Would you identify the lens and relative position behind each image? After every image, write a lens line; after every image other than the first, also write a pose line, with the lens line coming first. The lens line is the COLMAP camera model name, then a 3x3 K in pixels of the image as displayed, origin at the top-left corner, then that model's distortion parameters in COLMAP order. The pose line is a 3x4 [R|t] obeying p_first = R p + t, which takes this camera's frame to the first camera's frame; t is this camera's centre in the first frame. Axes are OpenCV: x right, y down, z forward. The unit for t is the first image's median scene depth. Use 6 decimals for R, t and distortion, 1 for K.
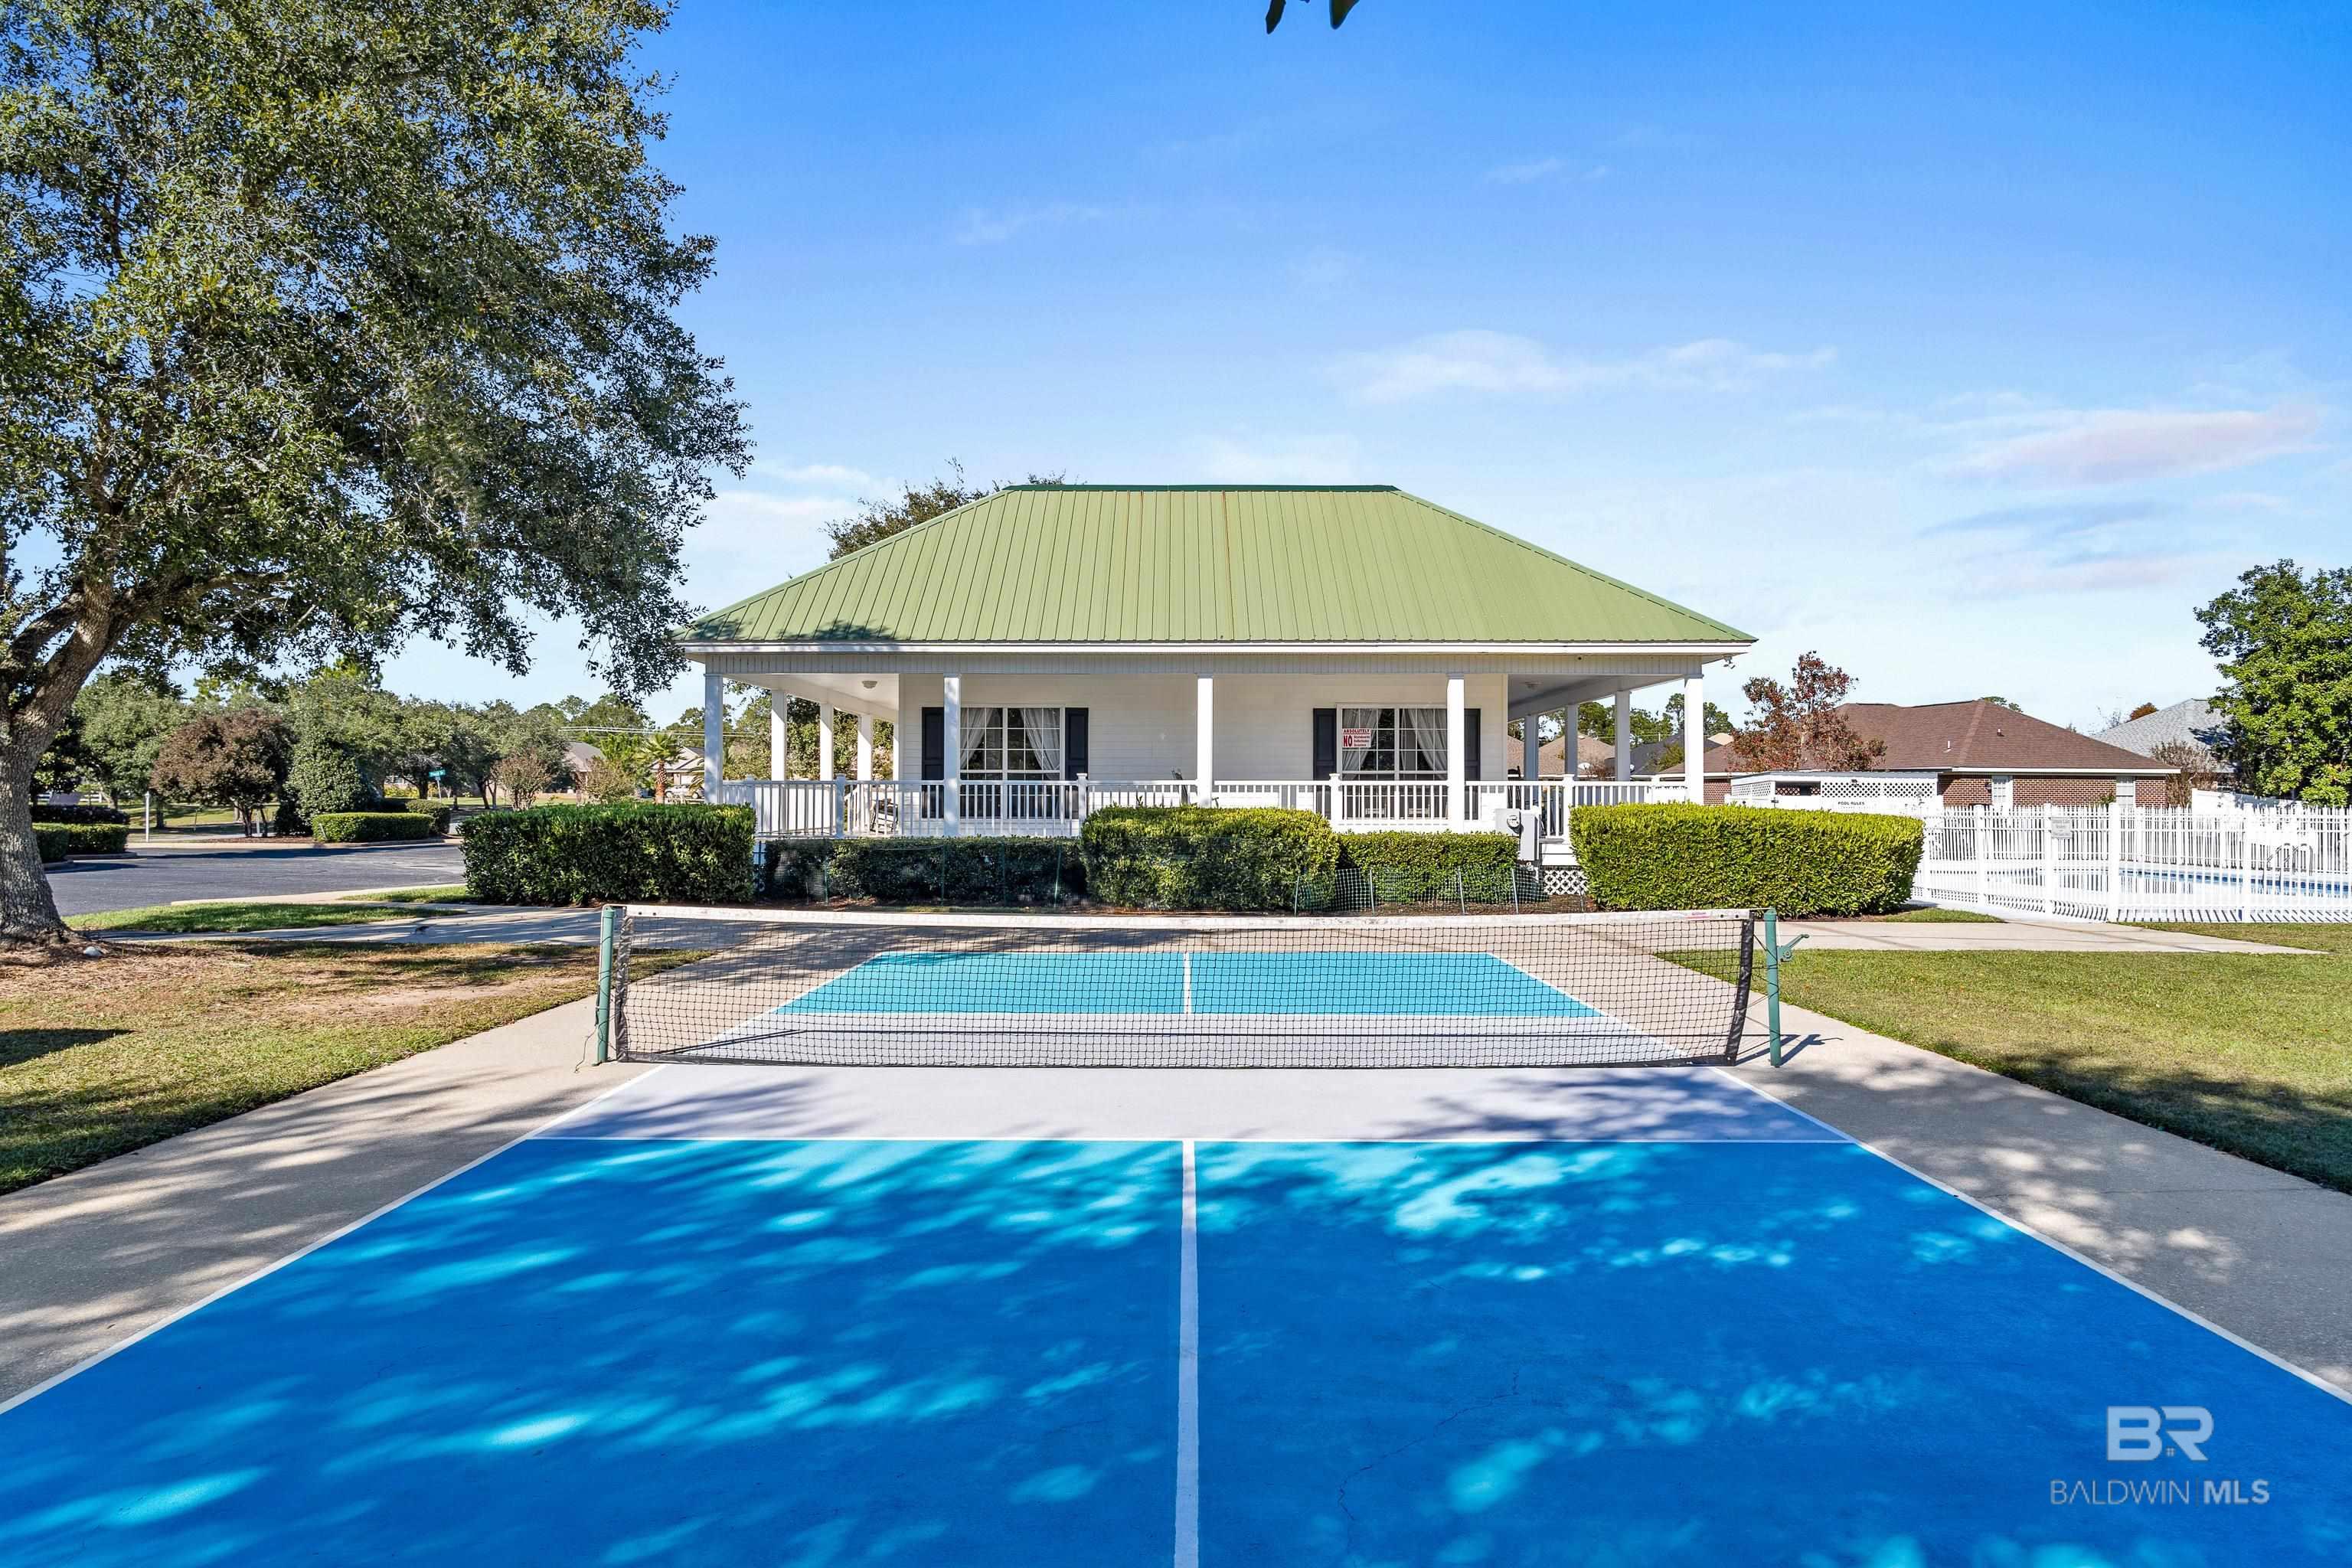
lens RADIAL K [[1639.1, 0, 1176.0], [0, 1639.1, 784.0], [0, 0, 1]] dist [-0.012099, -0.000186]
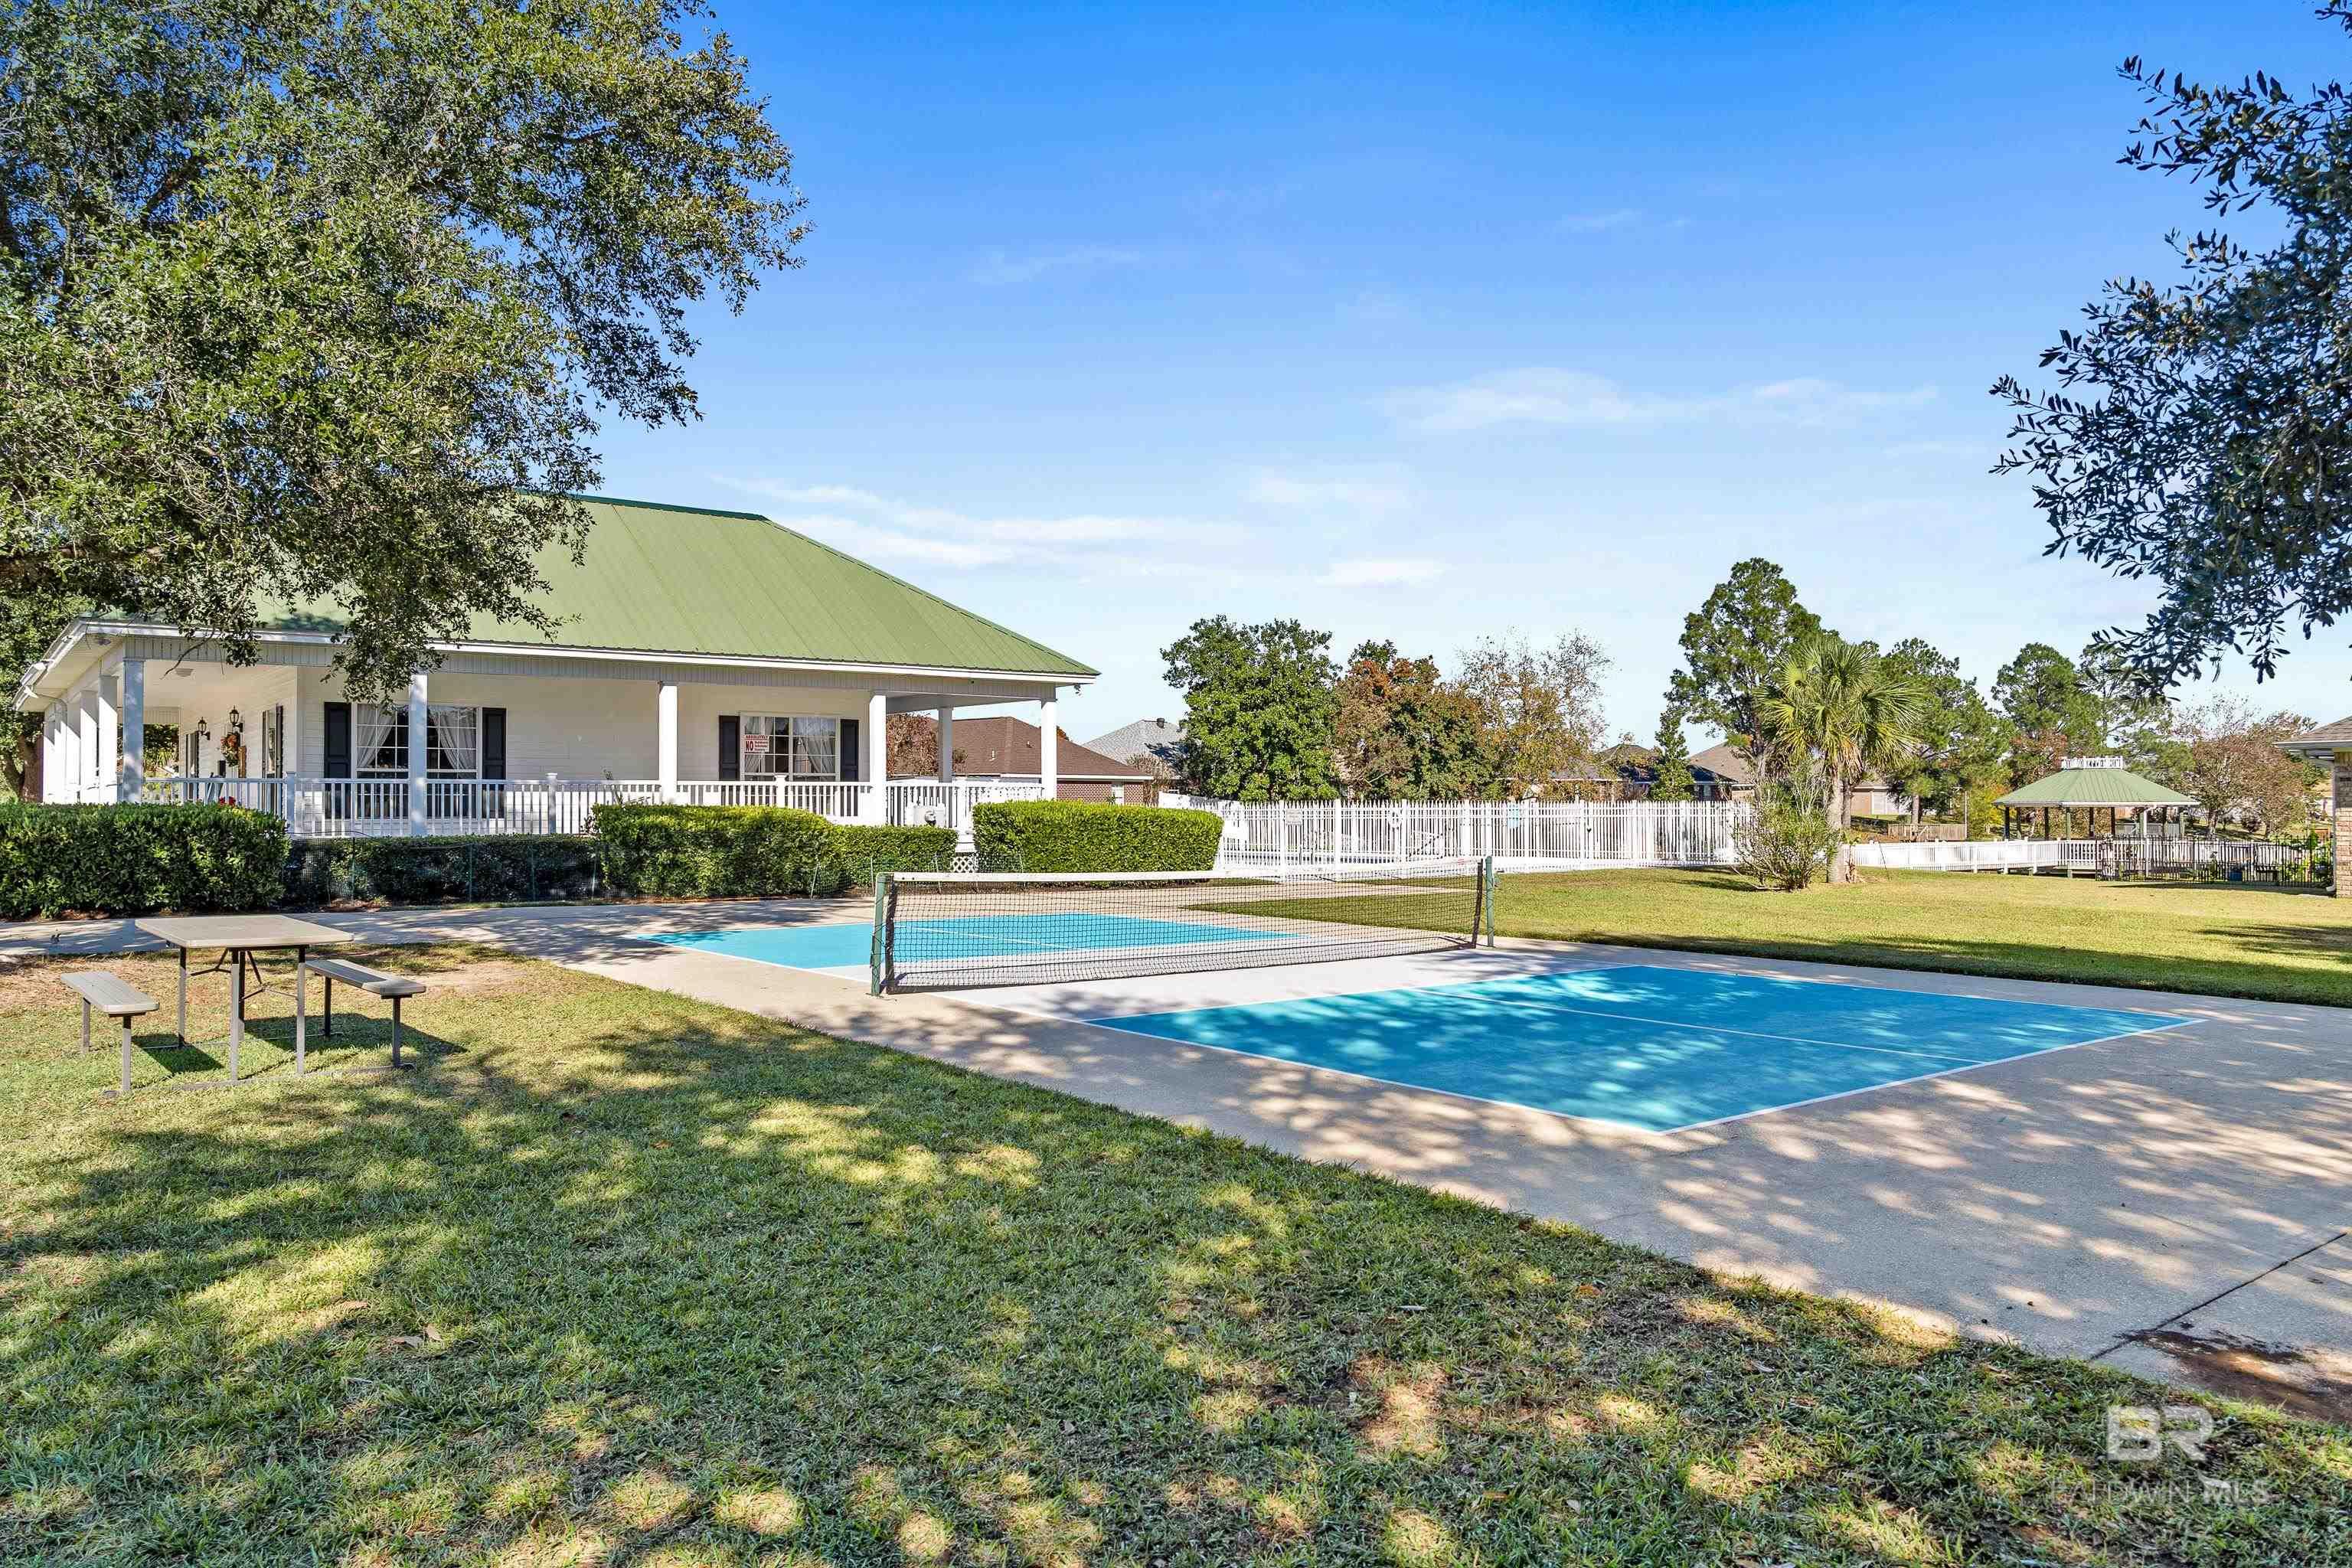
lens RADIAL K [[1678.1, 0, 1176.1], [0, 1678.1, 713.0], [0, 0, 1]] dist [-0.010152, -0.001816]
pose [[0.785699, 0.029705, 0.617896, -0.222336], [-0.001844, 0.998954, -0.045679, 0.001814], [-0.618607, 0.034751, 0.784932, -0.039259]]
